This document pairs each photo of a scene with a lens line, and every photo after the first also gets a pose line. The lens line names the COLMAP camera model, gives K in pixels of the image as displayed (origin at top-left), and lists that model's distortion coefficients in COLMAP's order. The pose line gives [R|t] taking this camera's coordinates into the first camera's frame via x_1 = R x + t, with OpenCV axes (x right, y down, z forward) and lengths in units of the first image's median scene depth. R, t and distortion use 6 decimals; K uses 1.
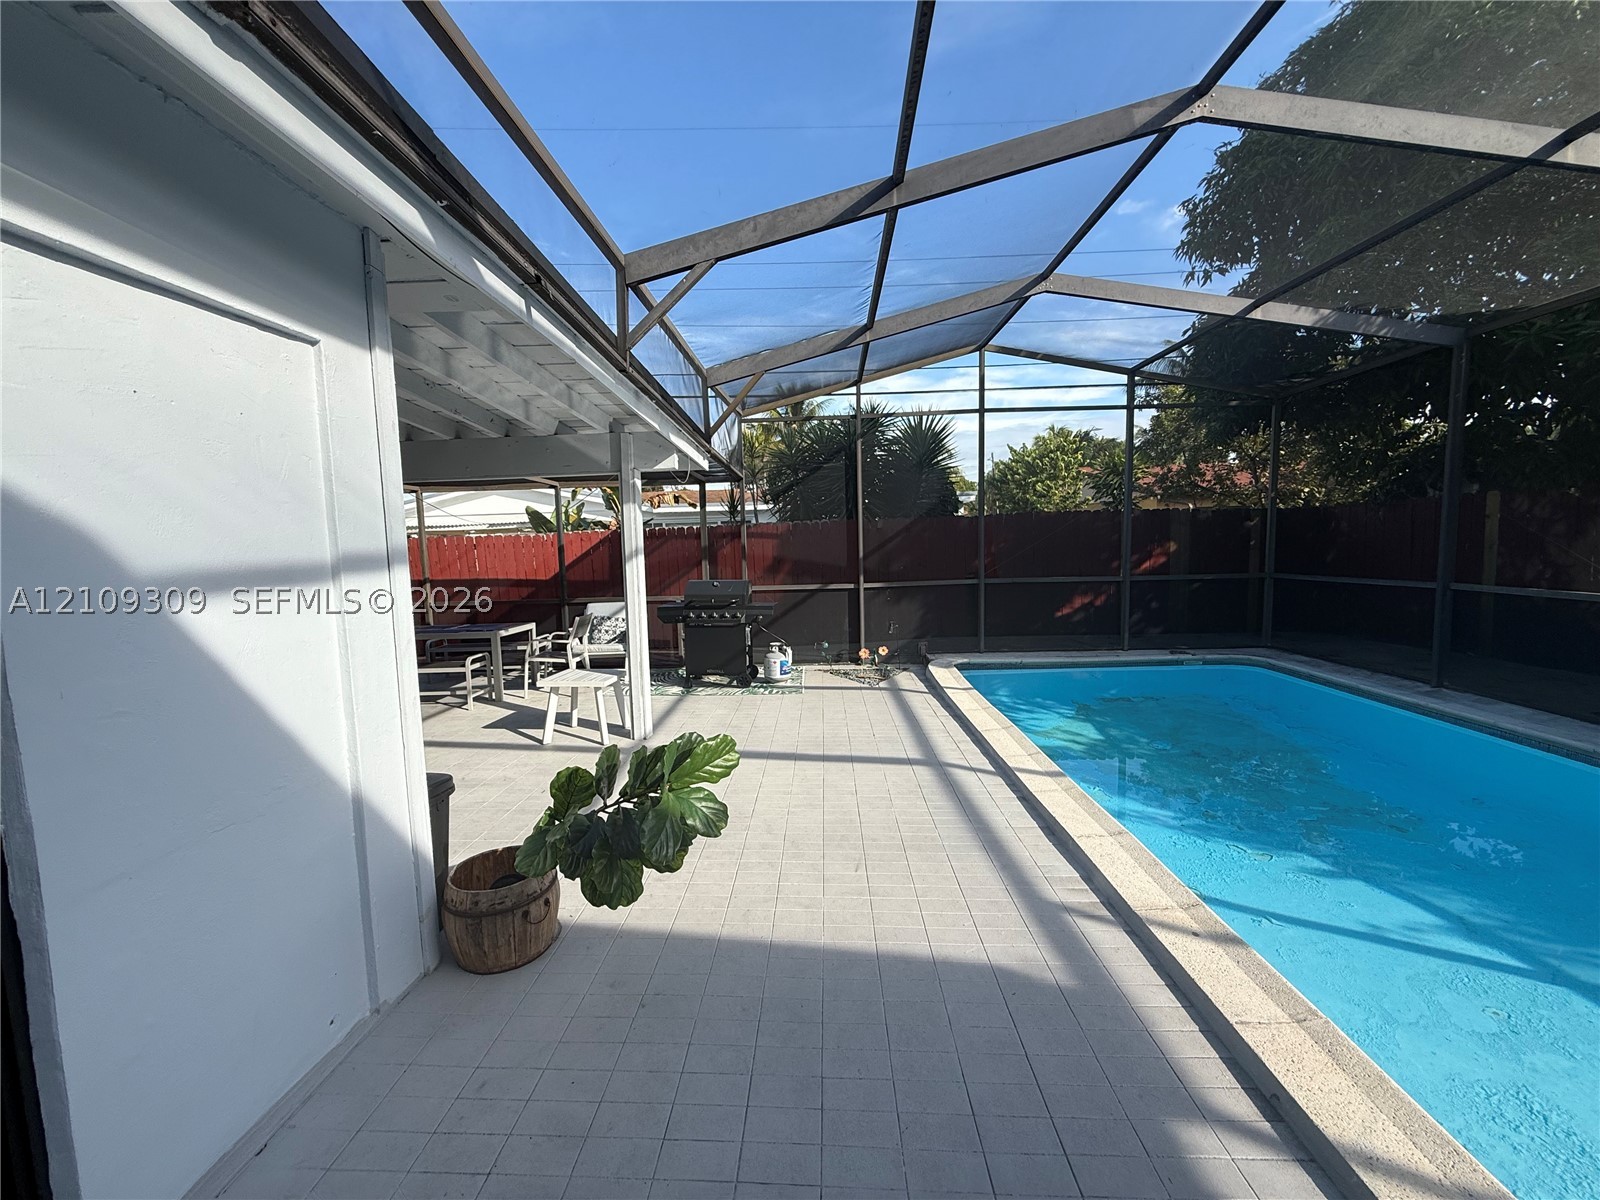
lens RADIAL K [[635.2, 0, 796.3], [0, 635.2, 602.6], [0, 0, 1]] dist [-0.000301, 0.001041]
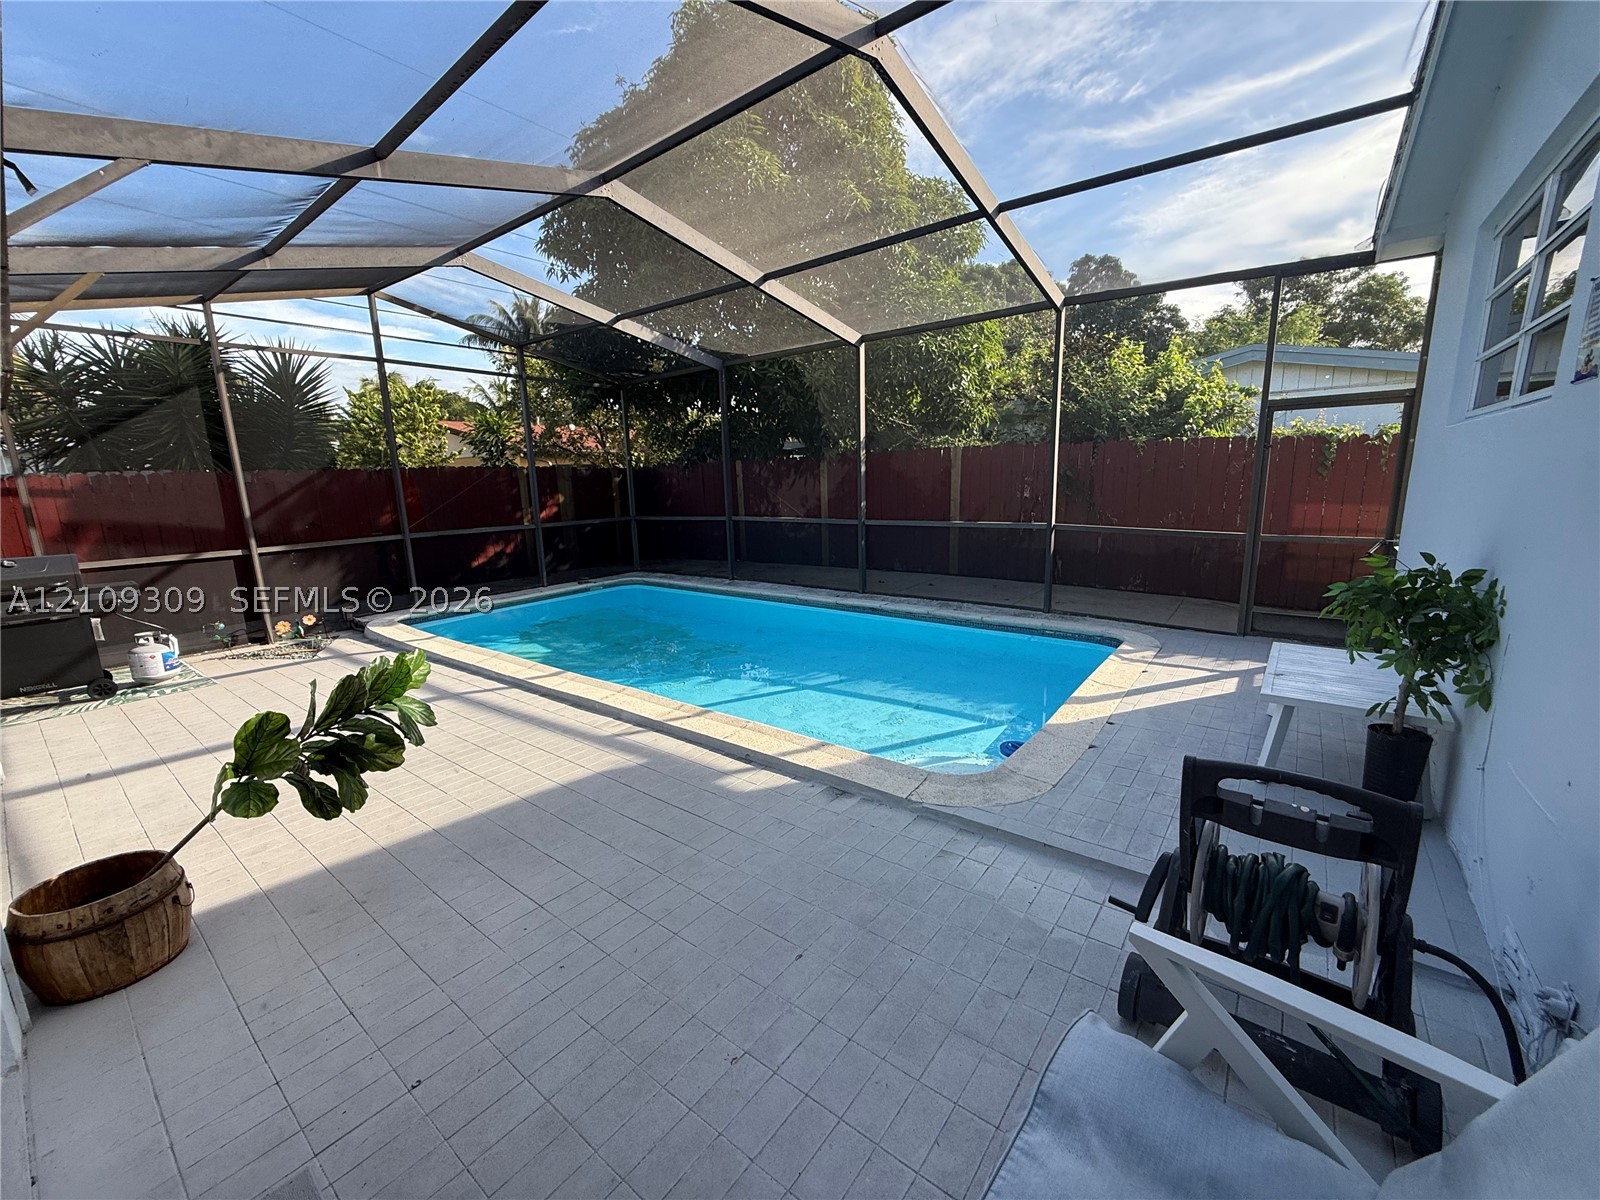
lens RADIAL K [[635.2, 0, 798.2], [0, 635.2, 605.1], [0, 0, 1]] dist [-0.000301, 0.001041]
pose [[0.579592, -0.152243, 0.800560, -0.173275], [0.093696, 0.988328, 0.120116, 0.011515], [-0.809503, 0.005391, 0.587091, -0.085556]]
